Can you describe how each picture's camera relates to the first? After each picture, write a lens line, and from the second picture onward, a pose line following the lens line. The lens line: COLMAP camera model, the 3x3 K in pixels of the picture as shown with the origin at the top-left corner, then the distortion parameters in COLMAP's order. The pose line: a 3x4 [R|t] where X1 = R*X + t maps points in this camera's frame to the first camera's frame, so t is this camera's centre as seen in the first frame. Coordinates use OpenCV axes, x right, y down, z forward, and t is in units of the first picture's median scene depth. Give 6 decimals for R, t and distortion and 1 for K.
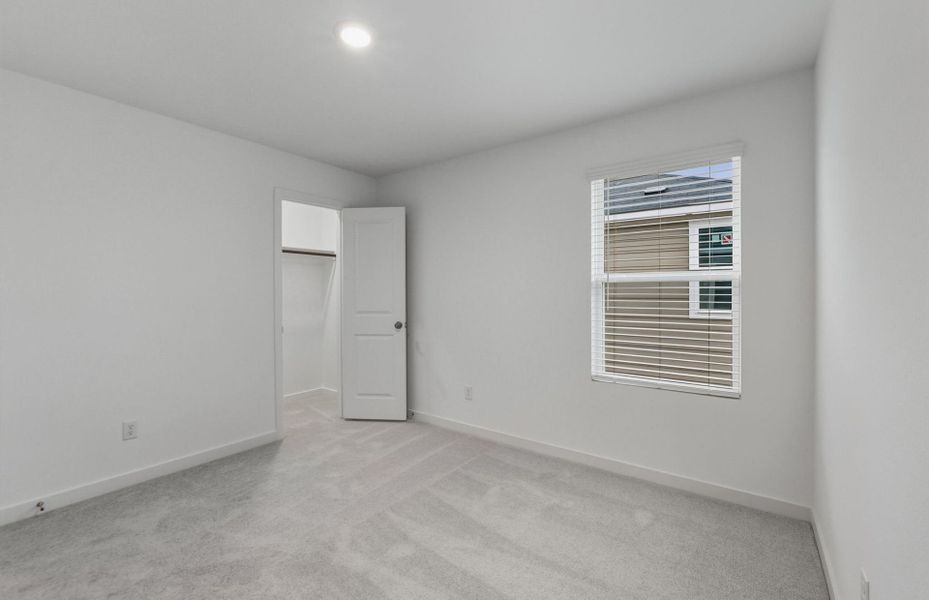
lens RADIAL K [[390.8, 0, 463.8], [0, 390.8, 293.7], [0, 0, 1]] dist [0.000031, -0.000091]
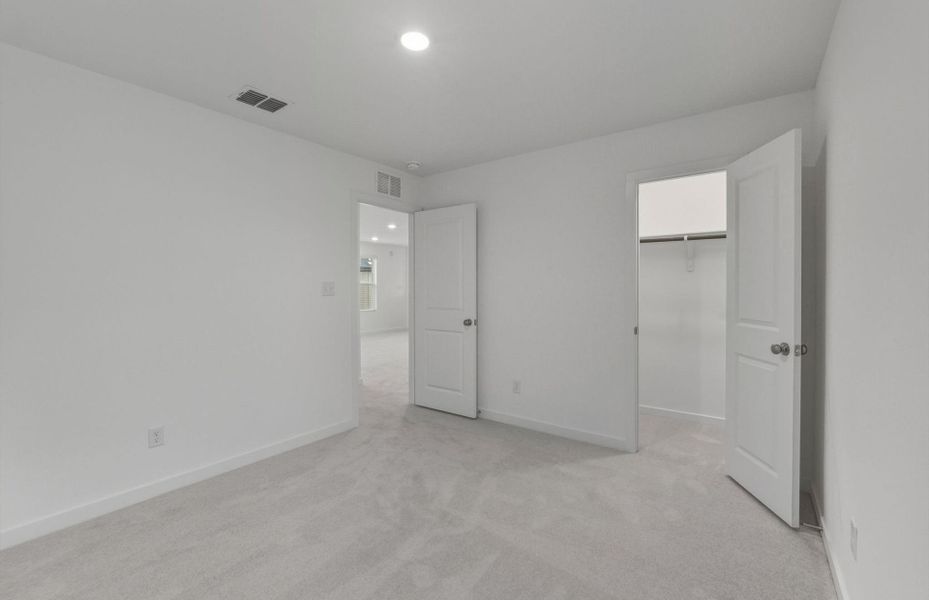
lens RADIAL K [[390.8, 0, 463.8], [0, 390.8, 293.7], [0, 0, 1]] dist [0.000031, -0.000091]
pose [[0.061136, 0.012337, -0.998053, 0.429549], [-0.020460, 0.999729, 0.011105, 0.006102], [0.997920, 0.019741, 0.061372, 0.596471]]
